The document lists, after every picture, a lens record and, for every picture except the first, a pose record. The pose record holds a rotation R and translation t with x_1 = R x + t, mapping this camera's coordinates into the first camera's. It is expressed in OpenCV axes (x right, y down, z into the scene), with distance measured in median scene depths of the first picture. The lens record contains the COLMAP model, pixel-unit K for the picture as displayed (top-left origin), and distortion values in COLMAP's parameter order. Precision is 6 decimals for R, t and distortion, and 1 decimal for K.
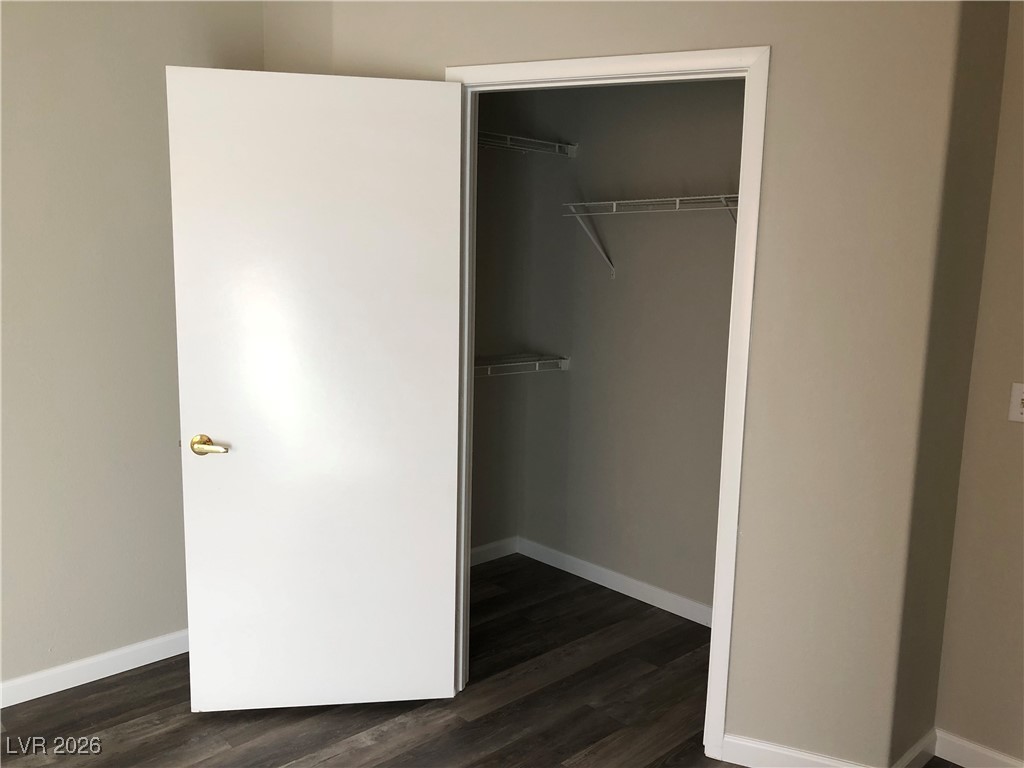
lens RADIAL K [[840.1, 0, 512.0], [0, 840.1, 384.0], [0, 0, 1]] dist [0.011937, -0.003682]
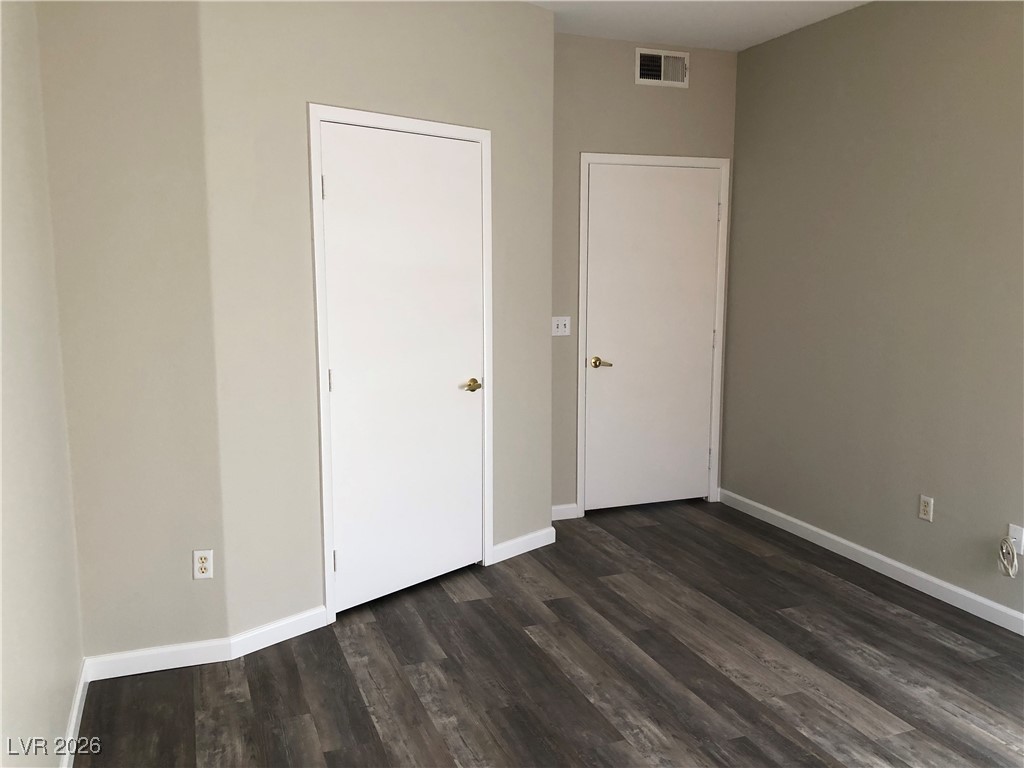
lens RADIAL K [[840.1, 0, 512.0], [0, 840.1, 384.0], [0, 0, 1]] dist [0.011937, -0.003682]
pose [[0.371937, -0.158432, 0.914638, -1.037524], [0.141164, 0.983521, 0.112960, -0.063733], [-0.917461, 0.087100, 0.388173, 0.272824]]
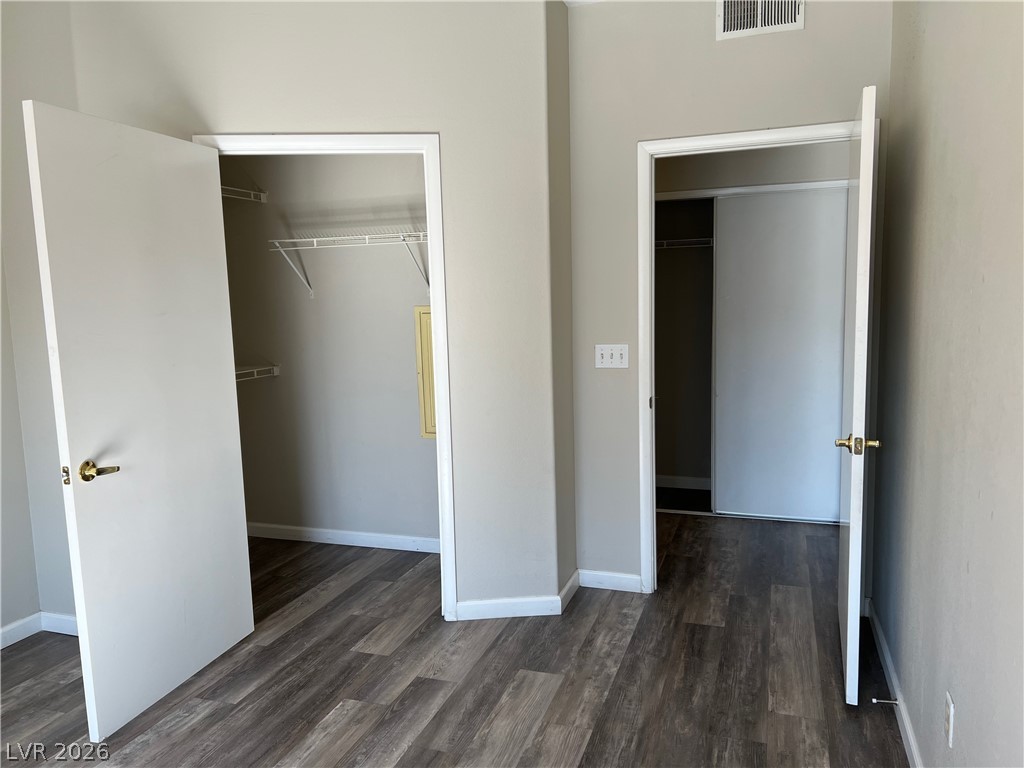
lens RADIAL K [[774.2, 0, 512.0], [0, 774.2, 384.0], [0, 0, 1]] dist [0.029418, -0.004318]
pose [[0.883751, -0.100342, 0.457073, -0.211682], [0.113877, 0.993493, -0.002077, 0.051001], [-0.453890, 0.053885, 0.889427, -0.224774]]
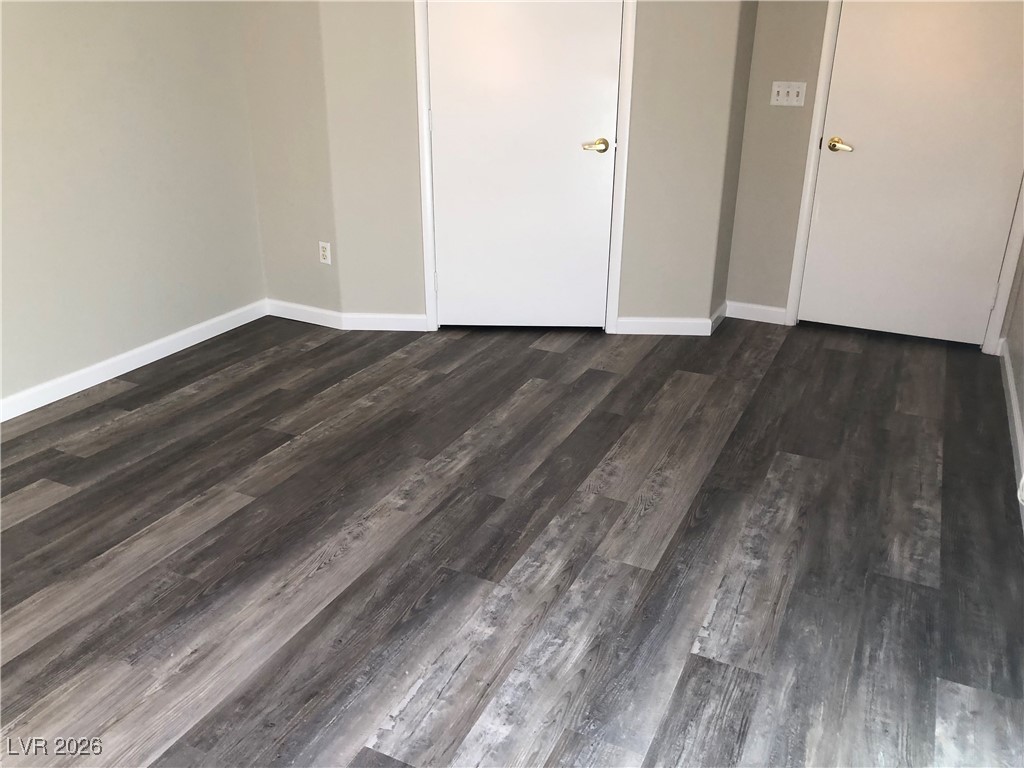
lens RADIAL K [[835.3, 0, 512.0], [0, 835.3, 384.0], [0, 0, 1]] dist [0.143609, -0.402743]
pose [[0.935959, -0.150906, 0.318131, -0.430395], [0.065287, 0.962214, 0.264351, 0.084180], [-0.346003, -0.226652, 0.910445, -0.401070]]
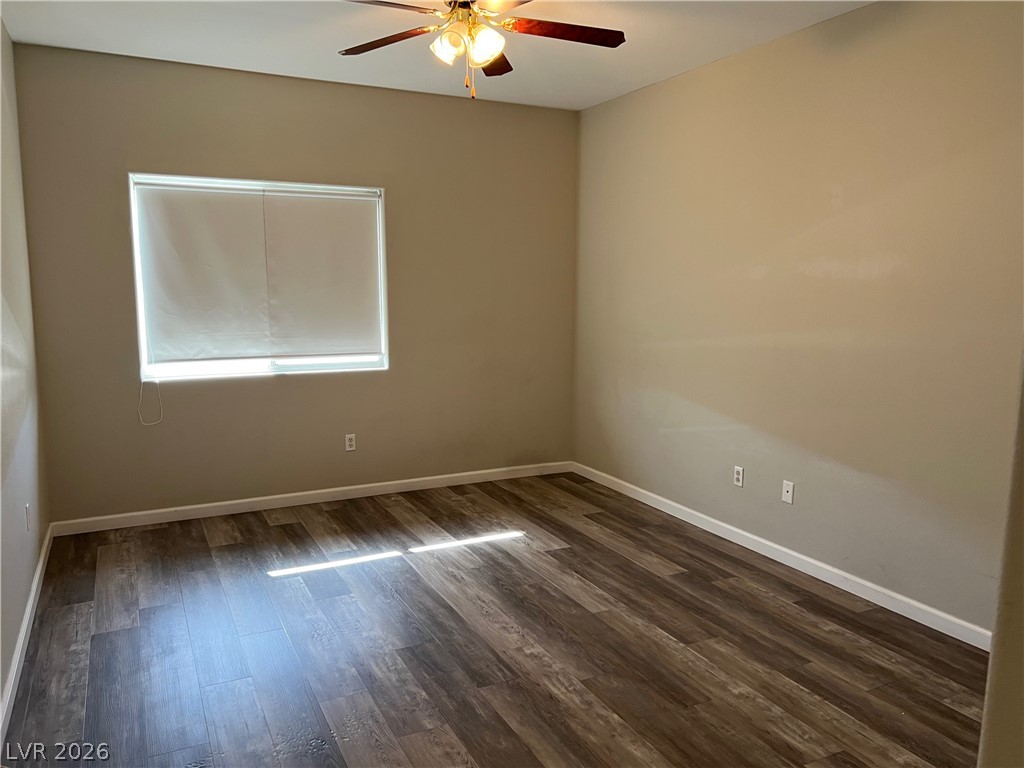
lens RADIAL K [[771.6, 0, 512.0], [0, 771.6, 384.0], [0, 0, 1]] dist [0.074148, -0.097753]
pose [[-0.289388, 0.101609, -0.951804, 0.732663], [-0.152076, 0.976840, 0.150519, -0.073279], [0.945054, 0.188305, -0.267234, 0.663906]]
